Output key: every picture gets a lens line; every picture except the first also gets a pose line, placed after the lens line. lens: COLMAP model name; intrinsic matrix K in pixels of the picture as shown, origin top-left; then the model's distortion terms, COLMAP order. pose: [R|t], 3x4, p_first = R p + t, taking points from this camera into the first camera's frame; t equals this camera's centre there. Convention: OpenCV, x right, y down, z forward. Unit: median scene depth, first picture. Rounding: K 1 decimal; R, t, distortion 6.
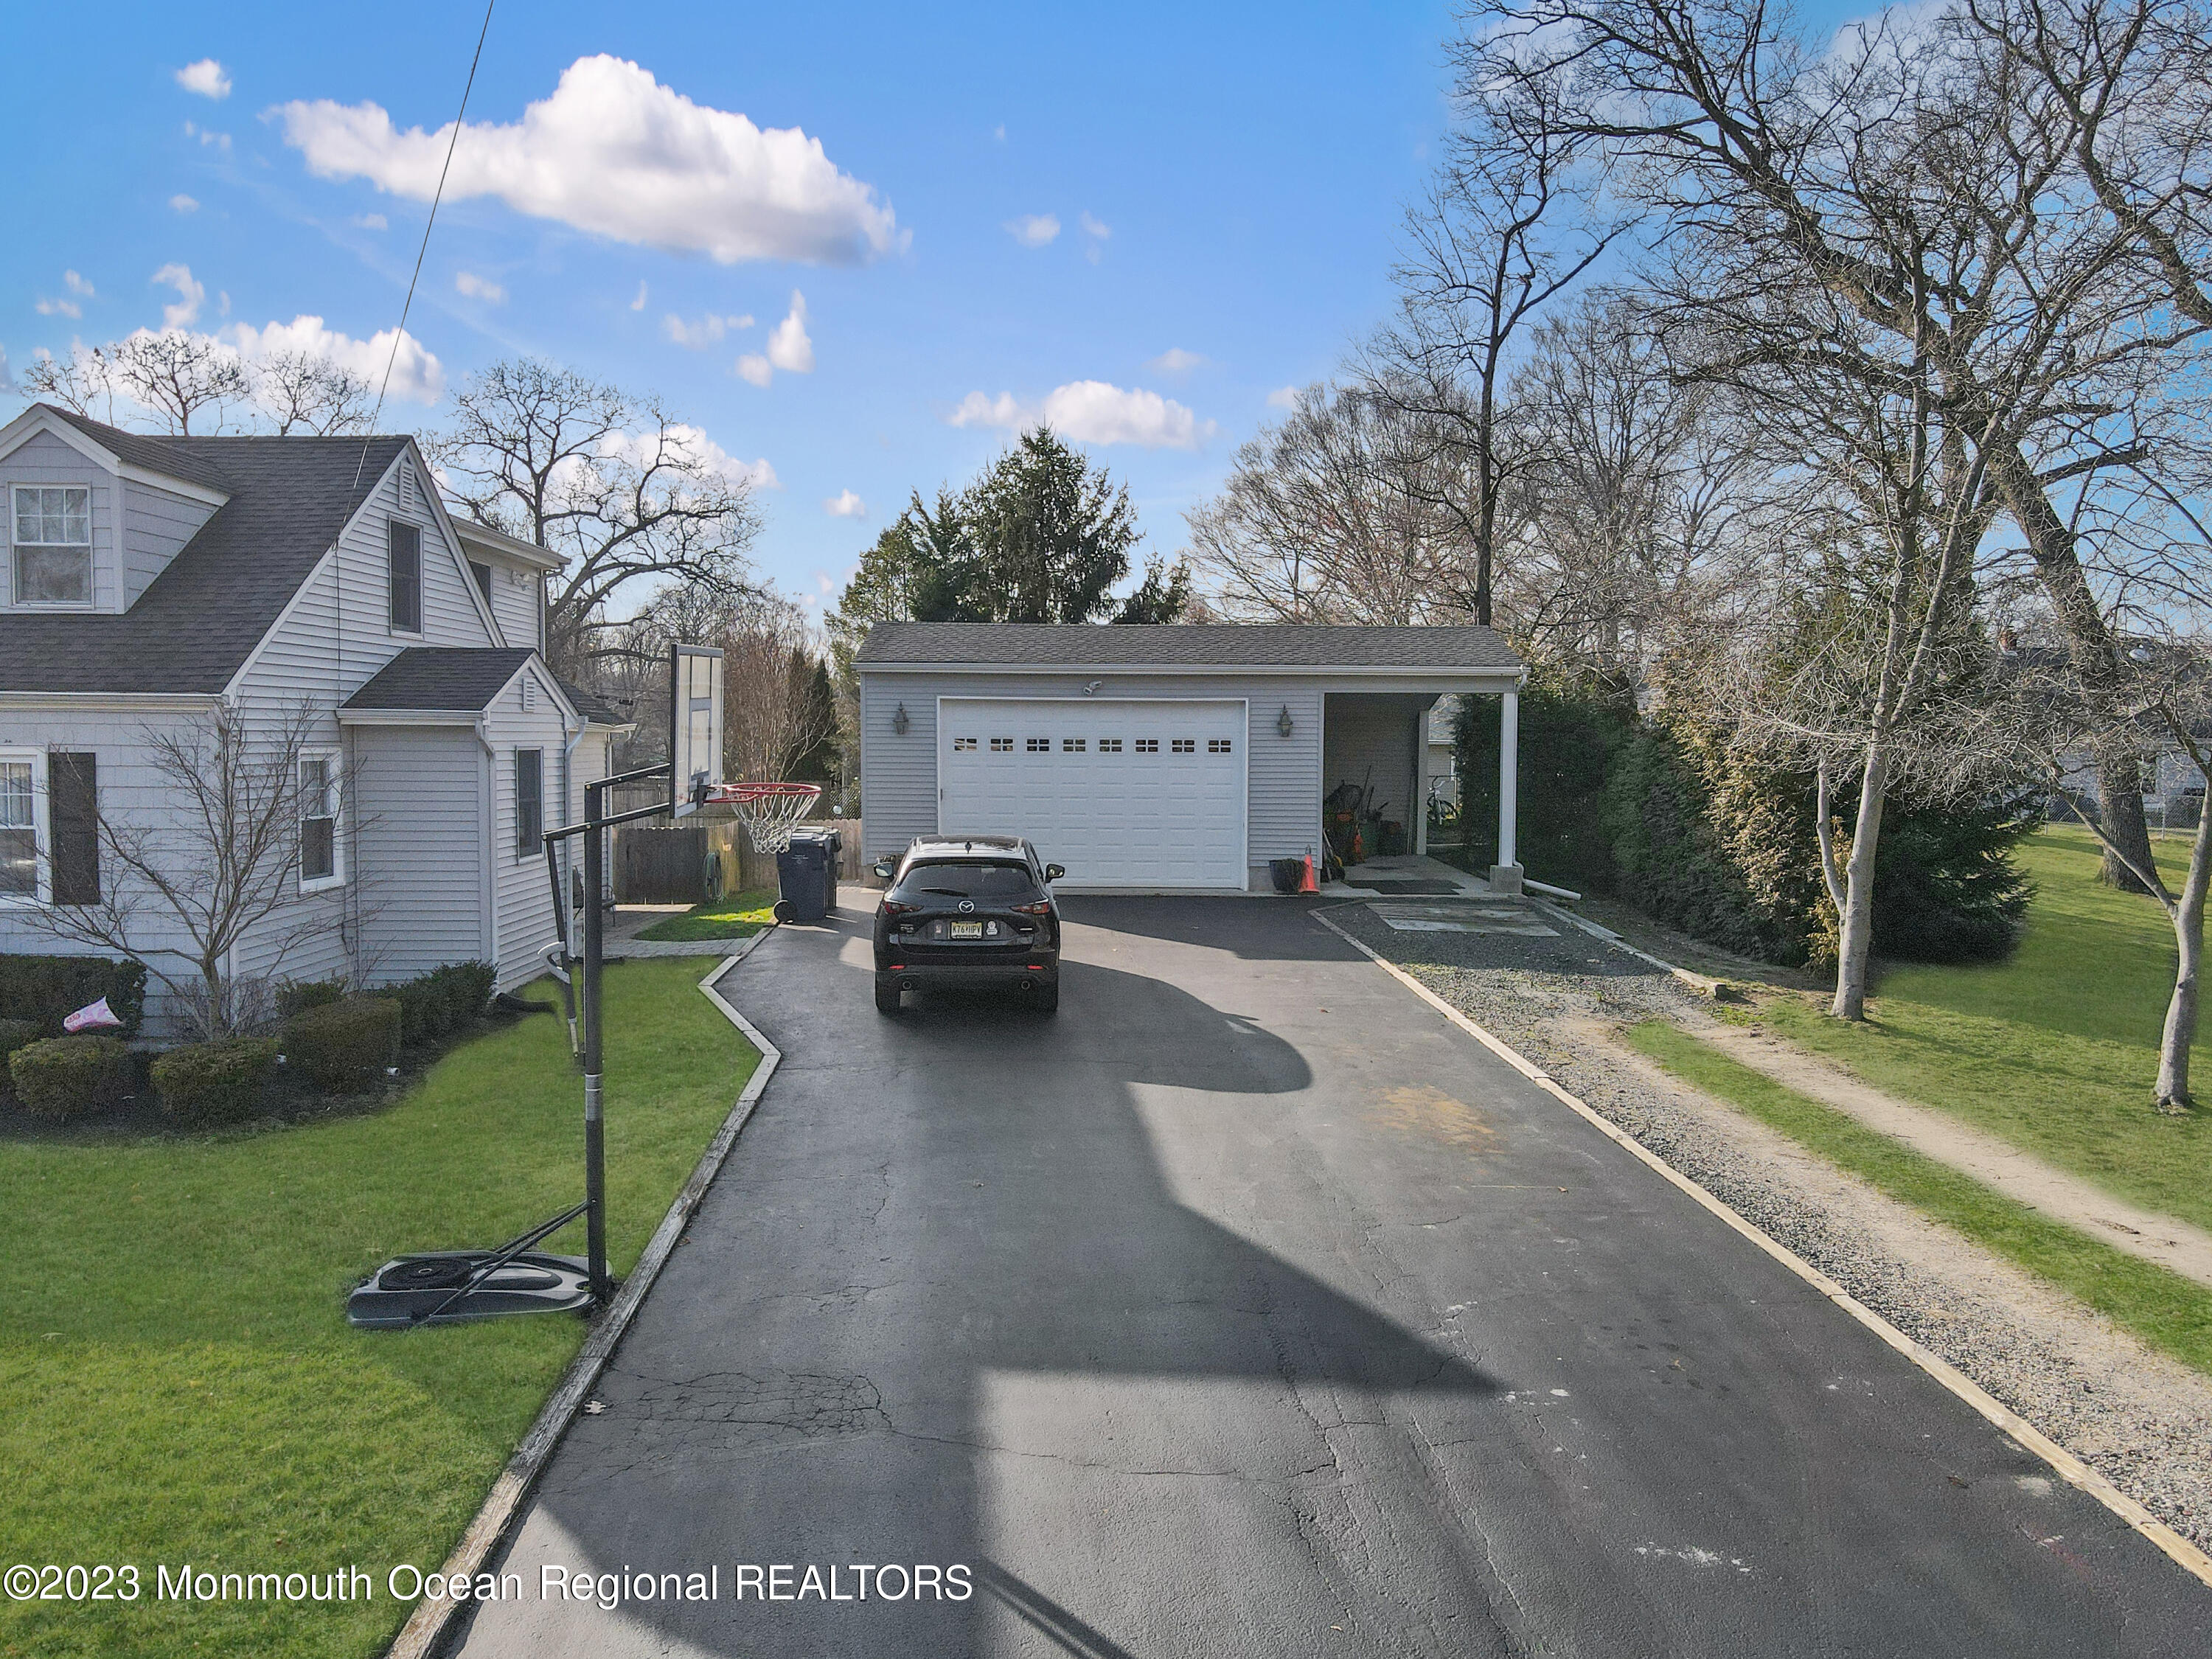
lens RADIAL K [[1680.2, 0, 1090.9], [0, 1680.2, 830.0], [0, 0, 1]] dist [-0.007051, 0.000252]
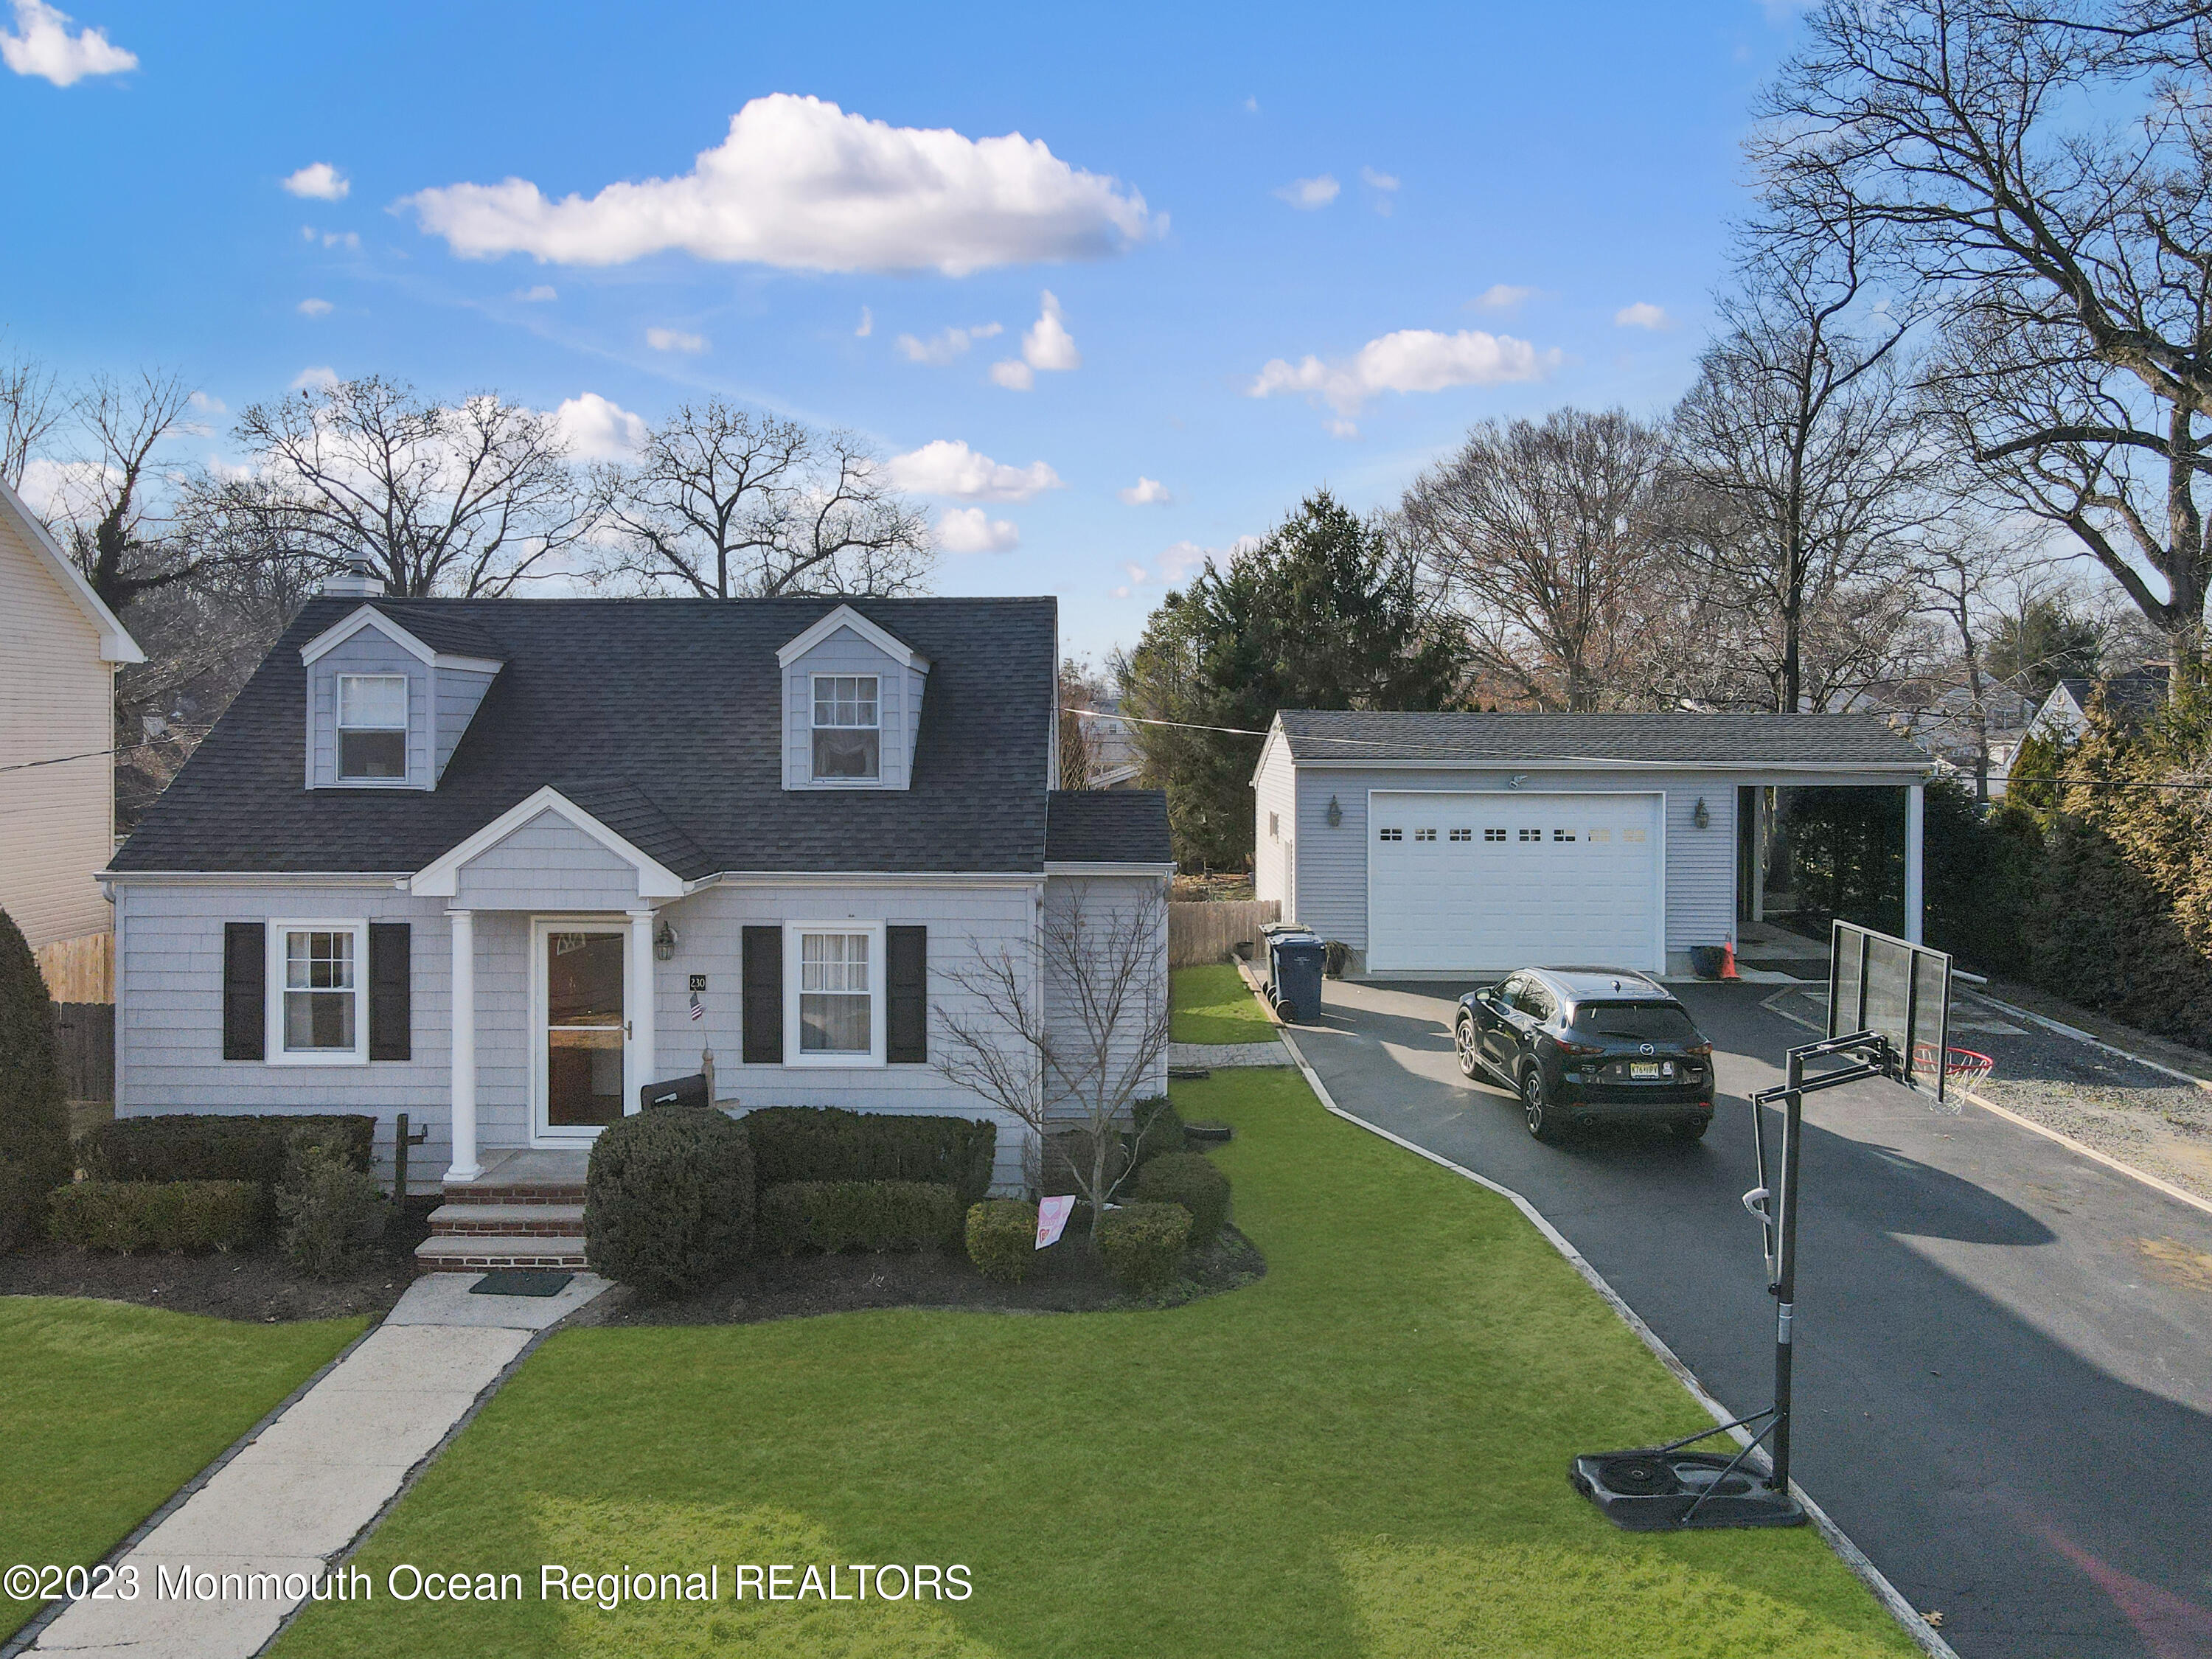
lens RADIAL K [[1701.4, 0, 1104.4], [0, 1701.4, 736.1], [0, 0, 1]] dist [0.002538, 0.004749]
pose [[0.999831, -0.002674, -0.018215, -0.232530], [0.001739, 0.998689, -0.051159, -0.058000], [0.018327, 0.051118, 0.998524, -0.065831]]
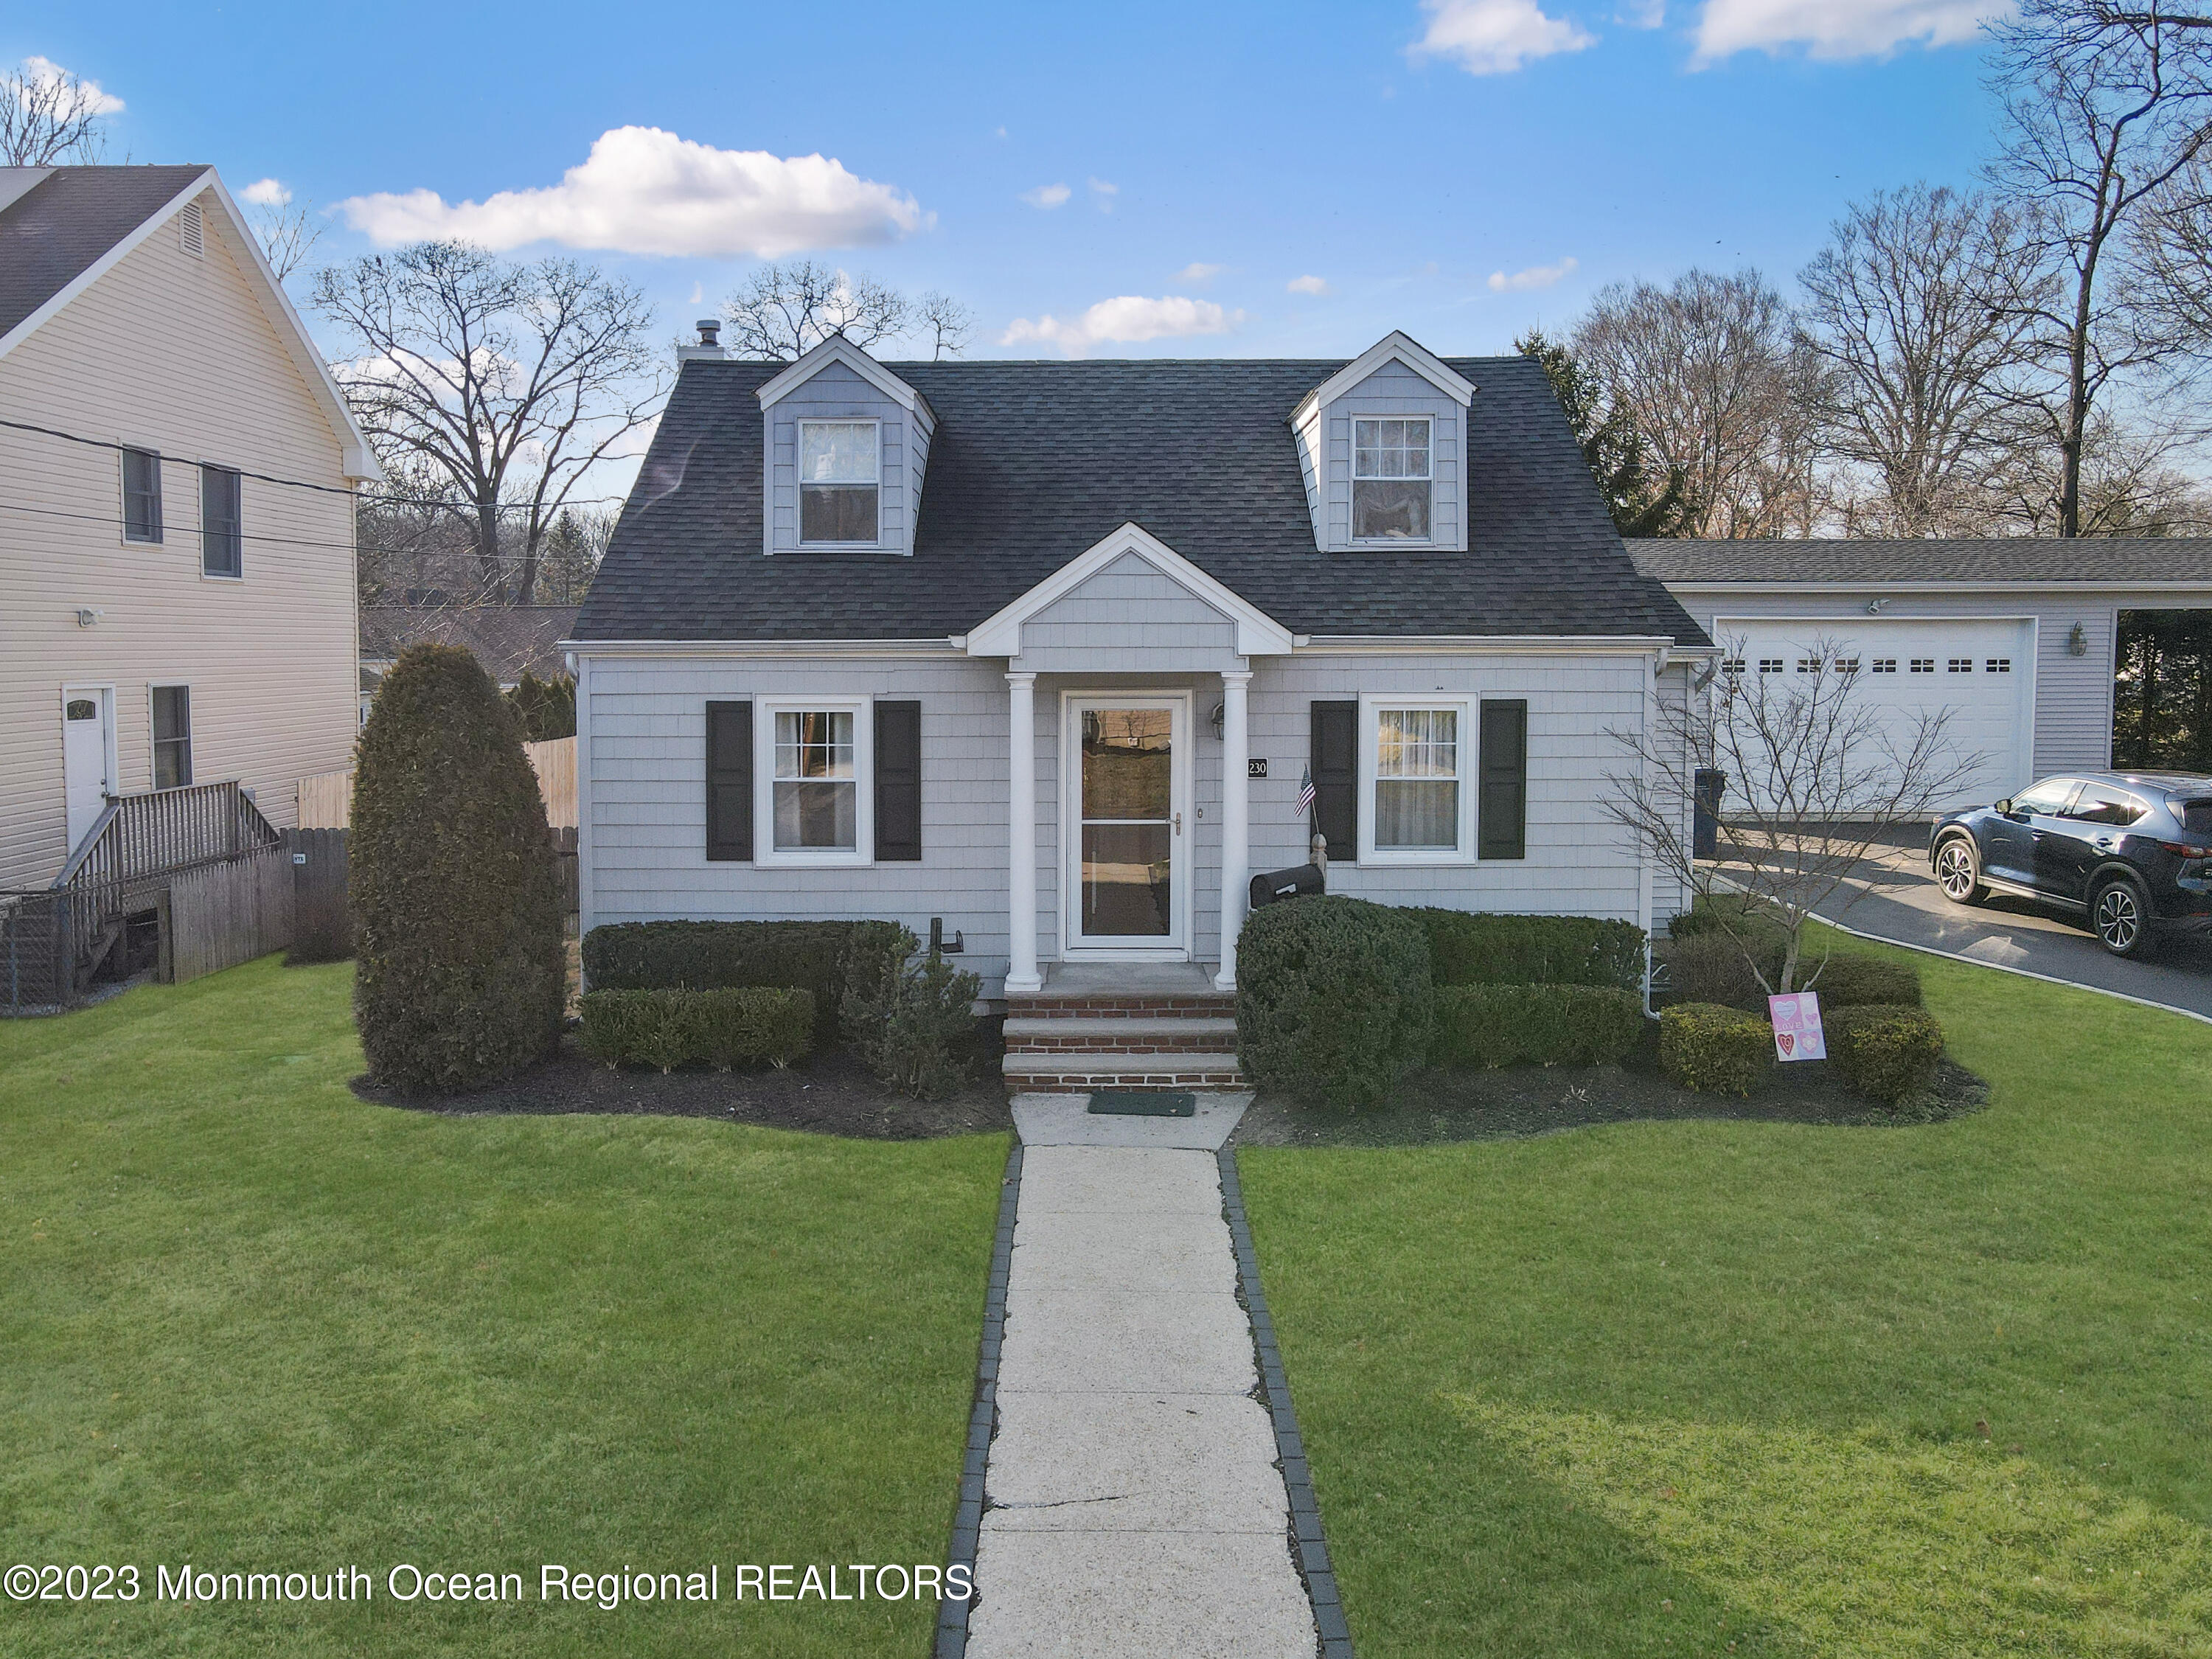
lens RADIAL K [[1721.7, 0, 1105.5], [0, 1721.7, 721.0], [0, 0, 1]] dist [-0.024872, -0.000679]
pose [[0.999780, -0.007856, -0.019445, -0.415212], [0.007707, 0.999941, -0.007718, -0.014411], [0.019504, 0.007567, 0.999781, 0.011904]]
